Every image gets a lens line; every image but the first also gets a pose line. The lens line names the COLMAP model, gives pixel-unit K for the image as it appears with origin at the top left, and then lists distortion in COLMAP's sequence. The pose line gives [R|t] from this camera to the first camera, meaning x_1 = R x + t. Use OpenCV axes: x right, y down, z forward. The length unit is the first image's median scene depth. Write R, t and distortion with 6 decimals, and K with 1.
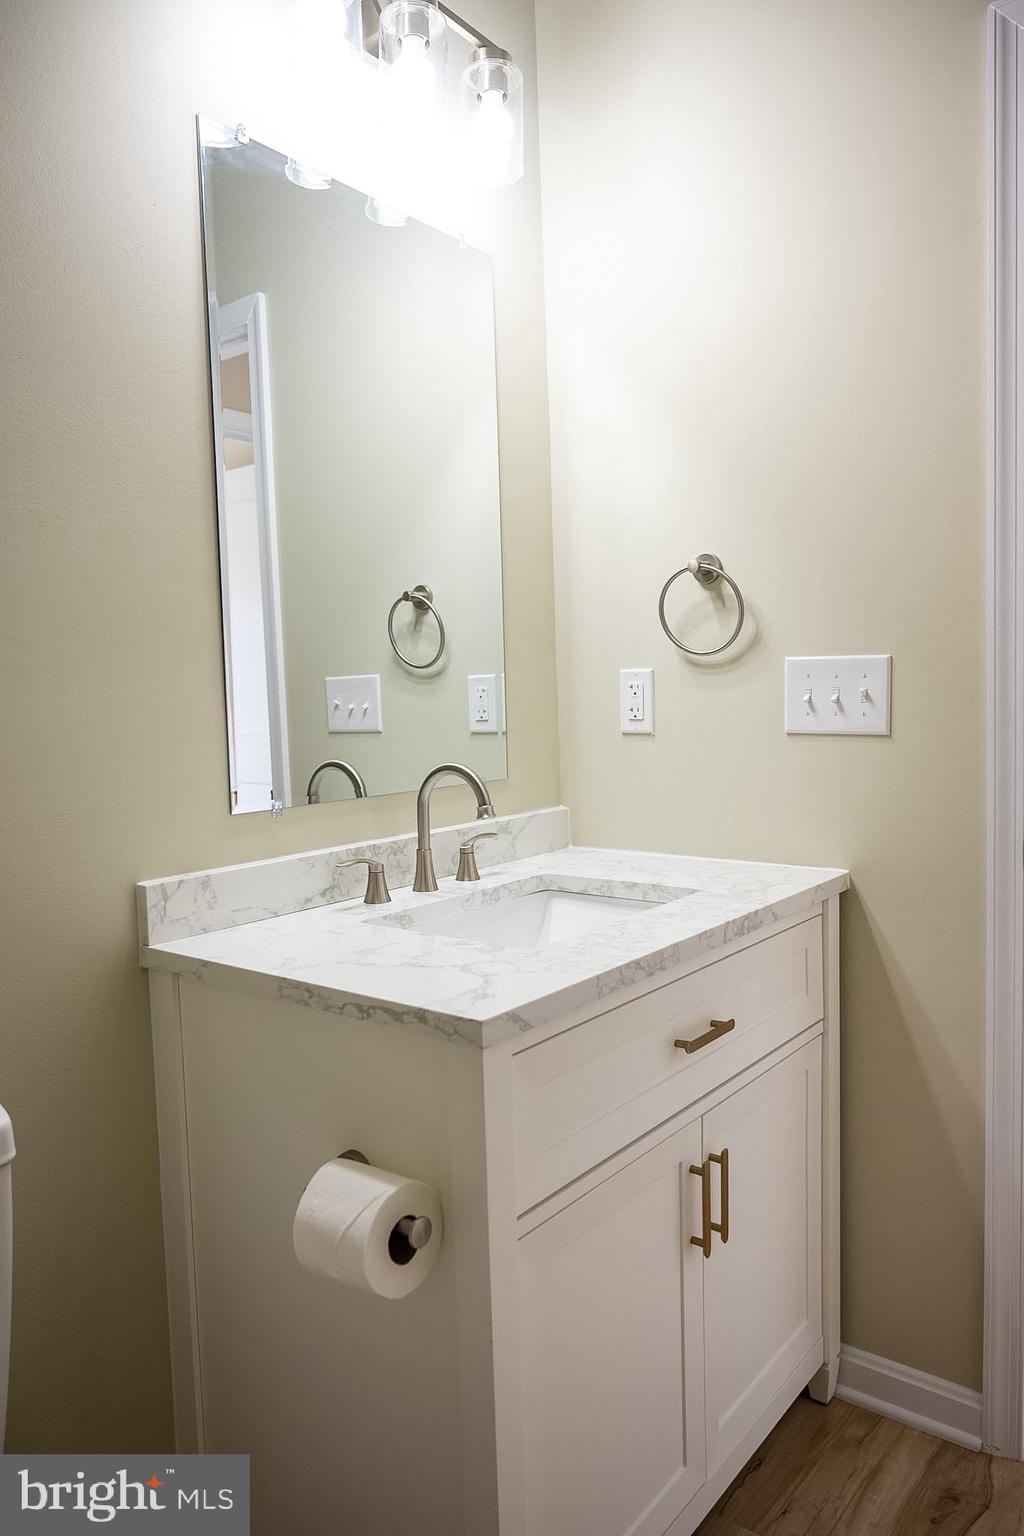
lens RADIAL K [[1015.2, 0, 512.4], [0, 1015.2, 769.4], [0, 0, 1]] dist [-0.012037, 0.003498]
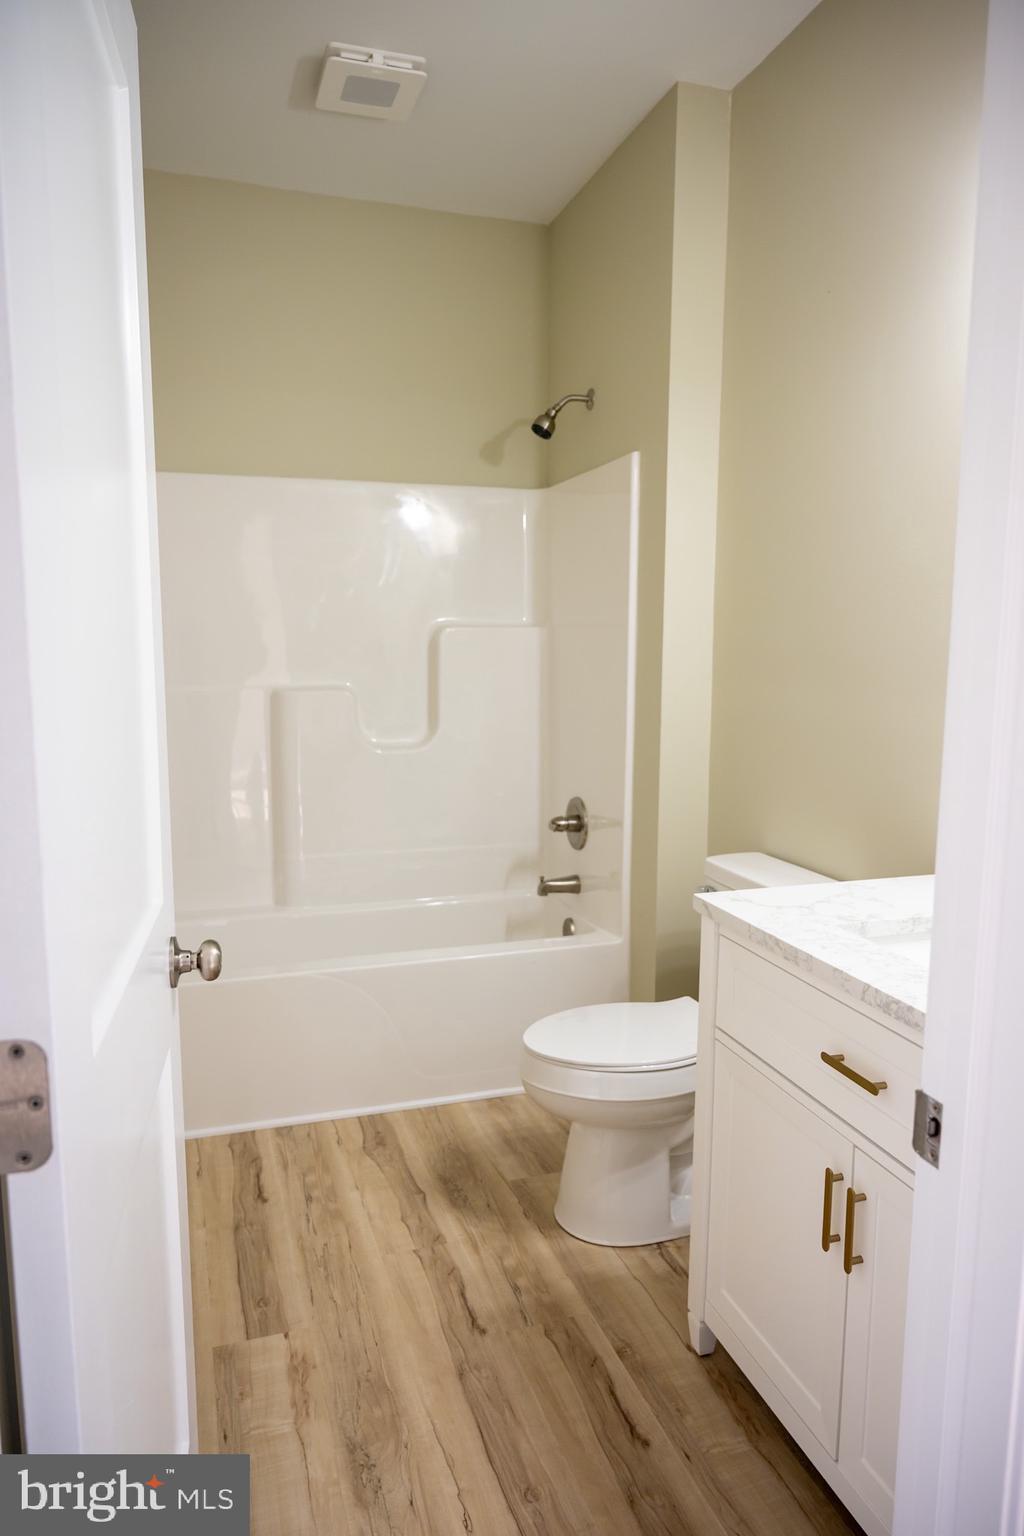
lens RADIAL K [[1015.2, 0, 511.1], [0, 1015.2, 769.0], [0, 0, 1]] dist [-0.012037, 0.003498]
pose [[-0.545698, 0.135801, -0.826905, 1.332725], [-0.050687, 0.979626, 0.194331, -0.263903], [0.836448, 0.147959, -0.527696, 1.313846]]
